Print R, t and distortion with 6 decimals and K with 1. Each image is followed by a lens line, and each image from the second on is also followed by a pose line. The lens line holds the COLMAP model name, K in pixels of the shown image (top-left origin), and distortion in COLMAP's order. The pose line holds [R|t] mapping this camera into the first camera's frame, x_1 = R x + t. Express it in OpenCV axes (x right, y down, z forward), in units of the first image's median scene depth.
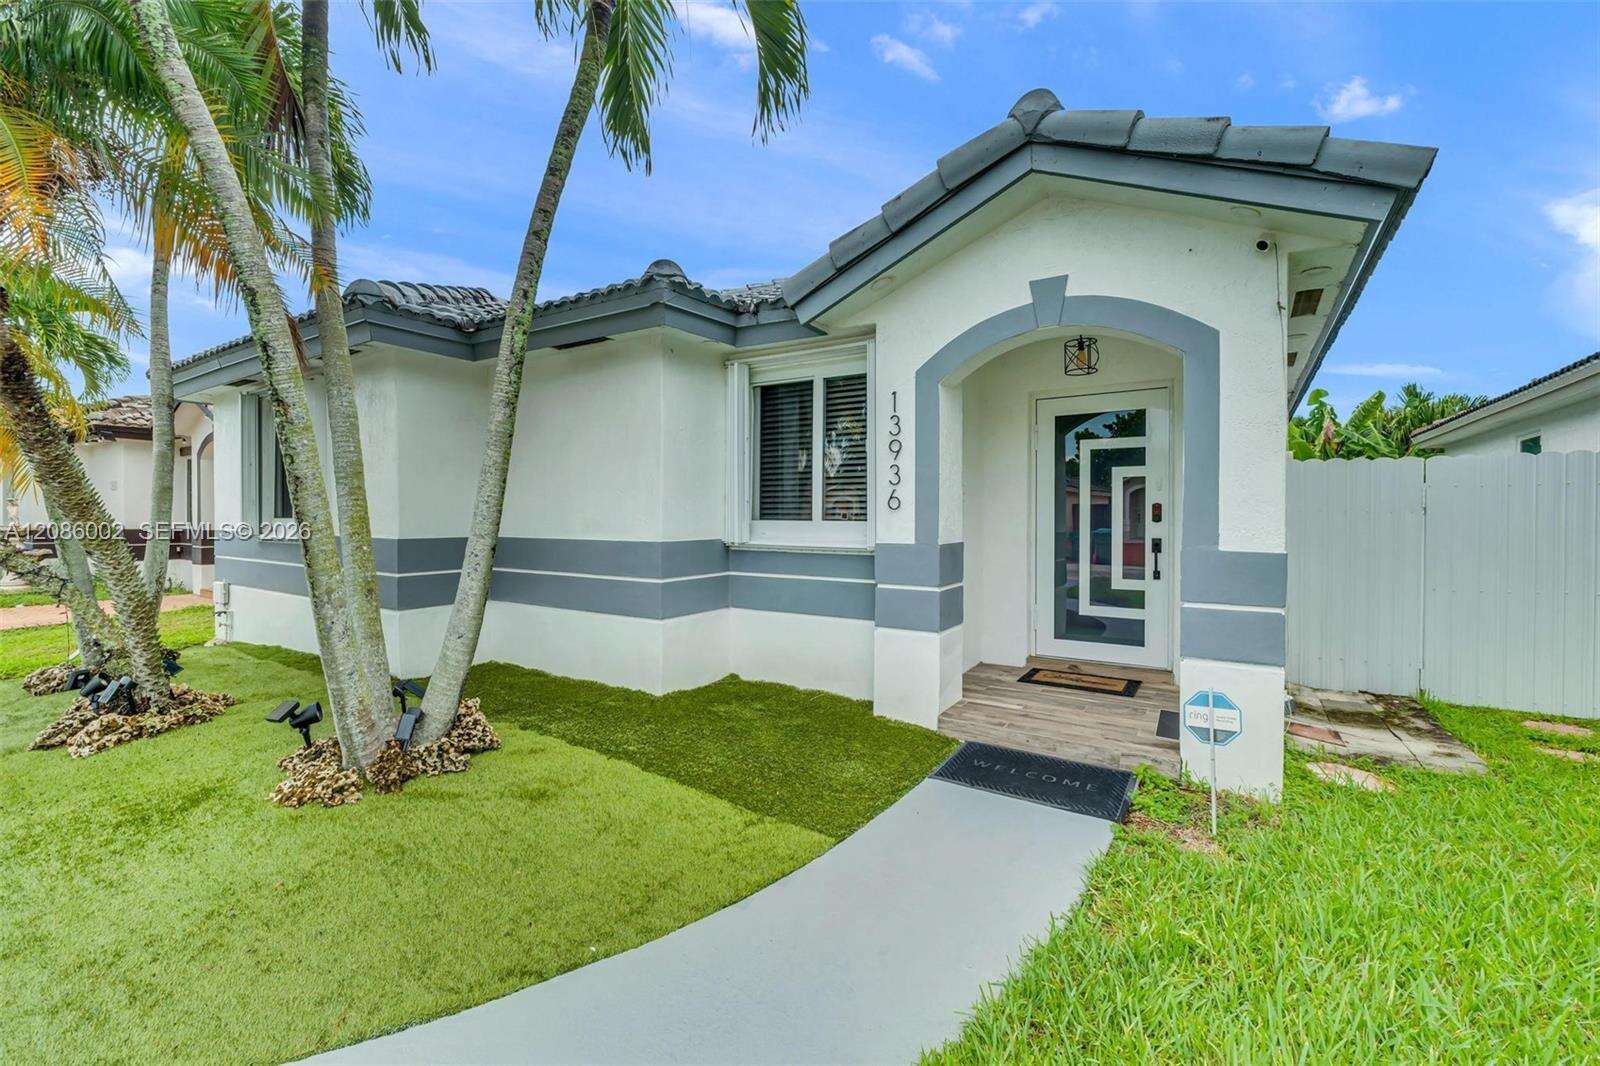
lens RADIAL K [[677.7, 0, 800.0], [0, 677.7, 533.0], [0, 0, 1]] dist [-0.001732, -0.000267]
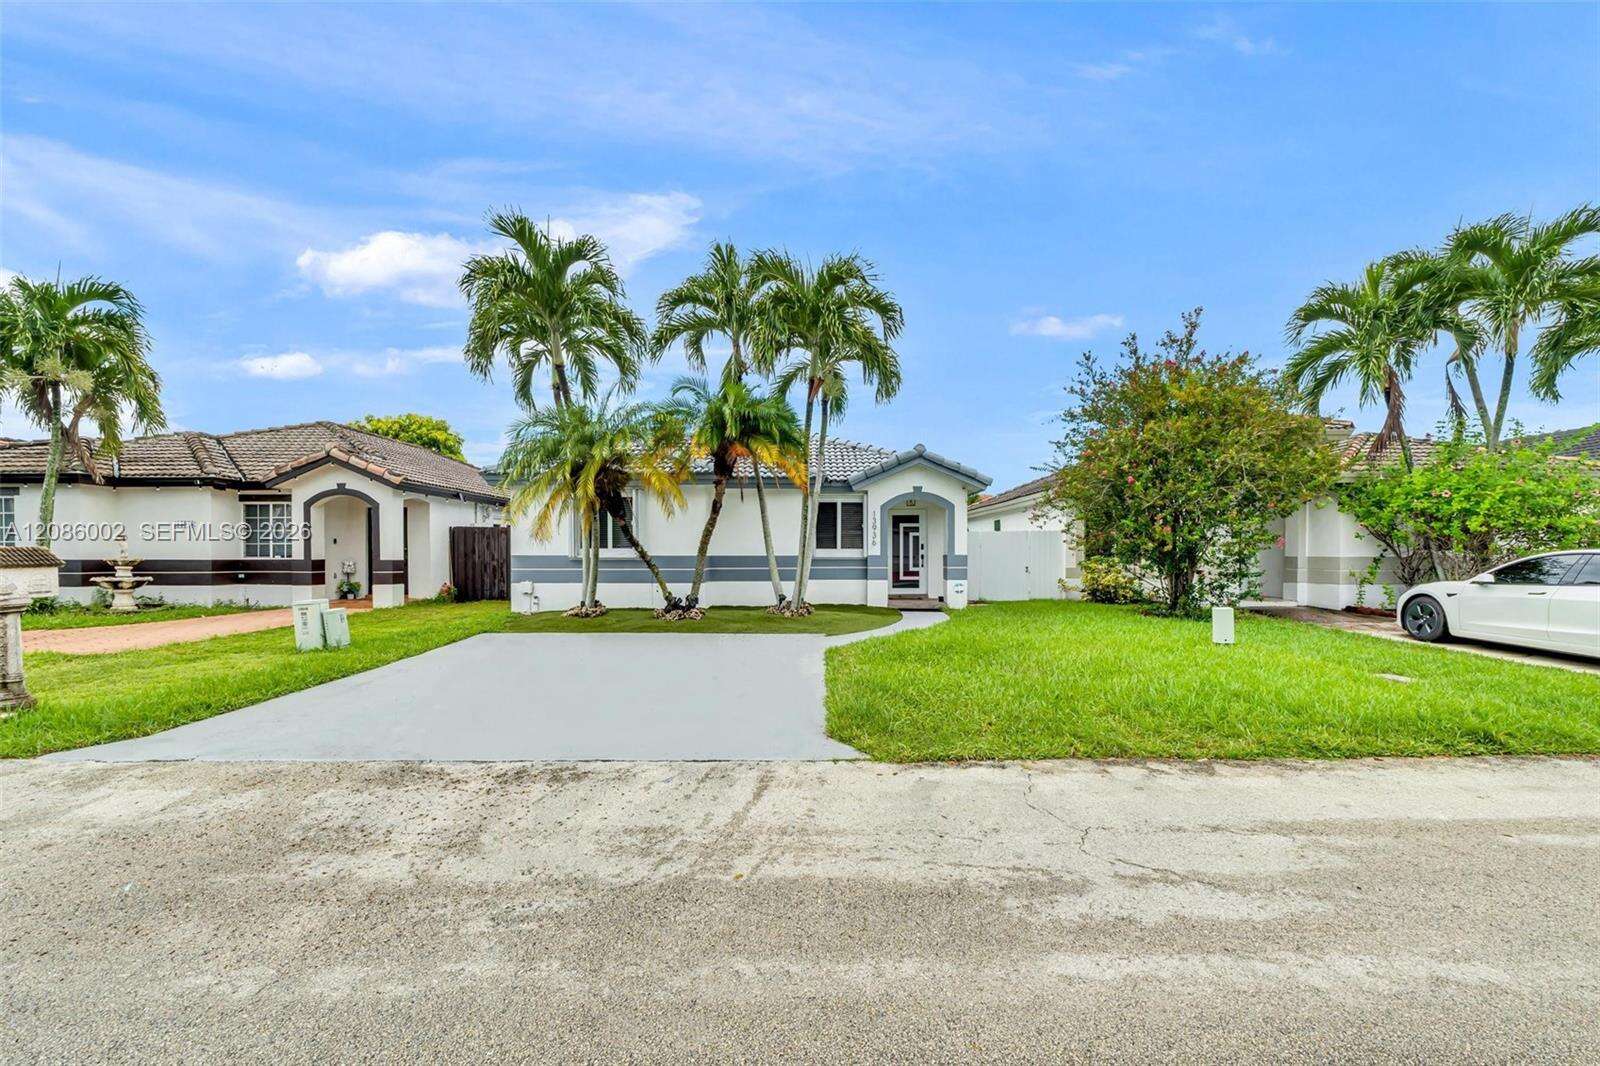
lens RADIAL K [[706.0, 0, 798.7], [0, 706.0, 563.6], [0, 0, 1]] dist [-0.002415, -0.000264]
pose [[0.839993, -0.009954, 0.542505, -1.935646], [0.017712, 0.999802, -0.009079, 0.076407], [-0.542308, 0.017236, 0.840003, -1.632052]]
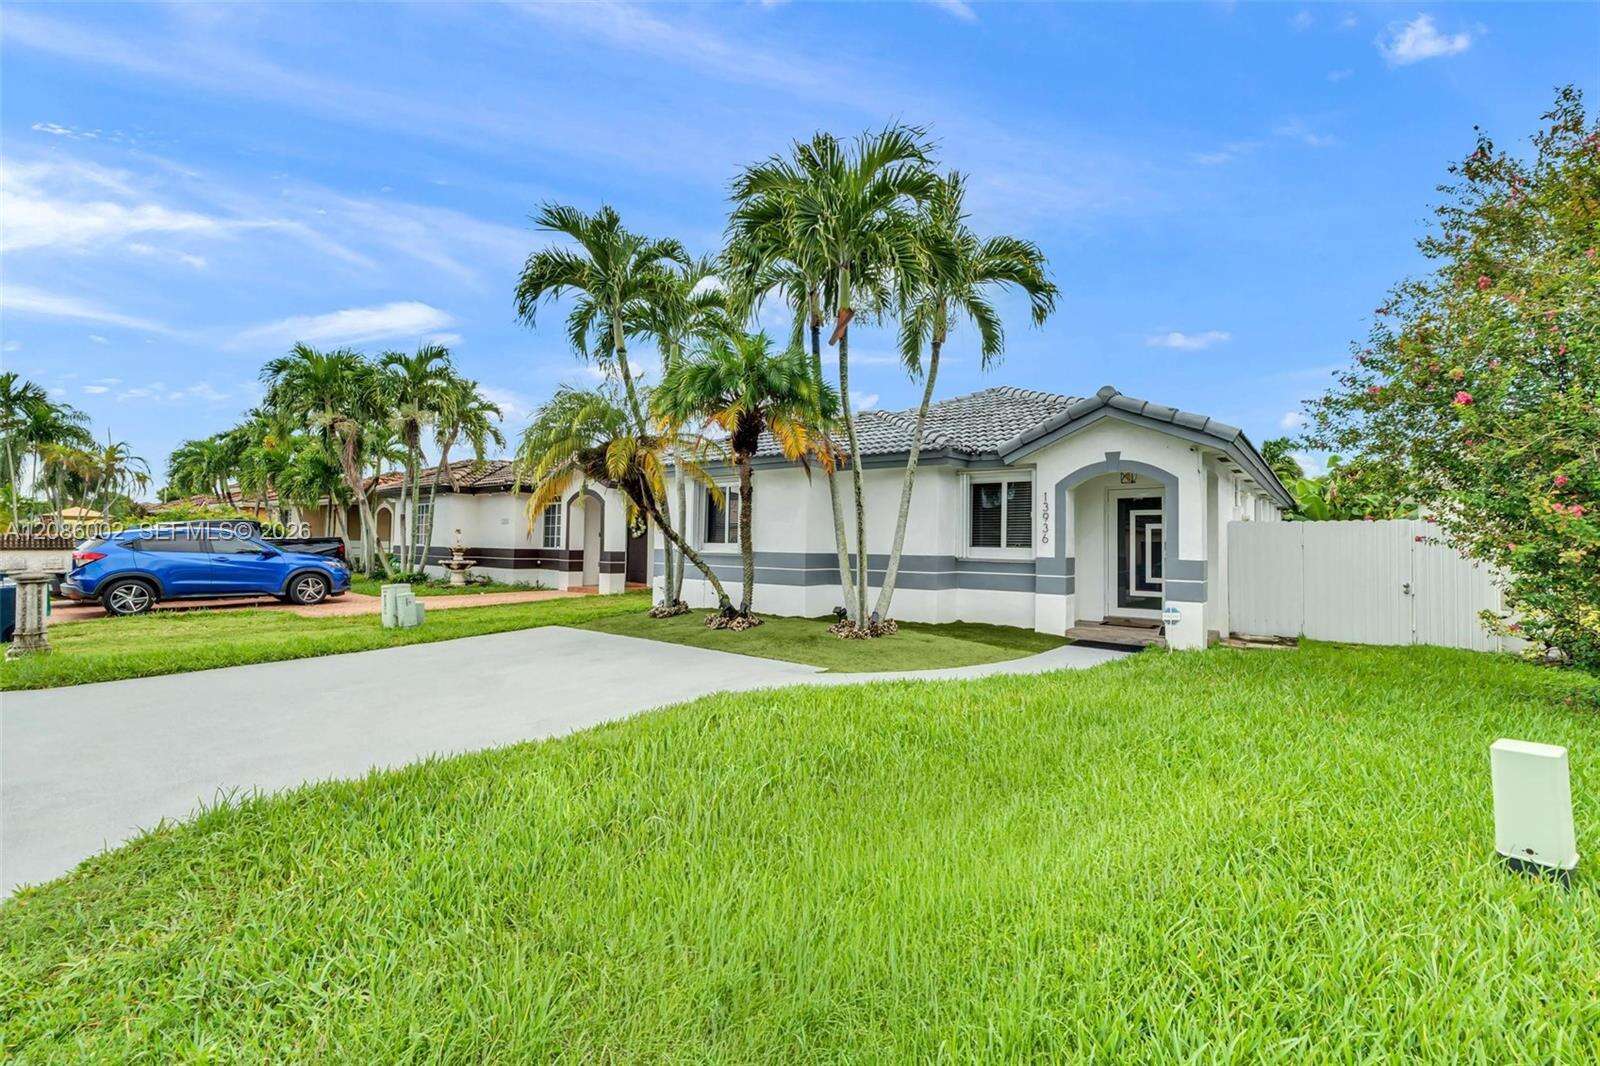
lens RADIAL K [[677.7, 0, 800.0], [0, 677.7, 533.0], [0, 0, 1]] dist [-0.001732, -0.000267]
pose [[0.995869, 0.012609, -0.089918, -0.451601], [-0.017024, 0.998678, -0.048508, 0.054721], [0.089187, 0.049838, 0.994767, -1.282678]]
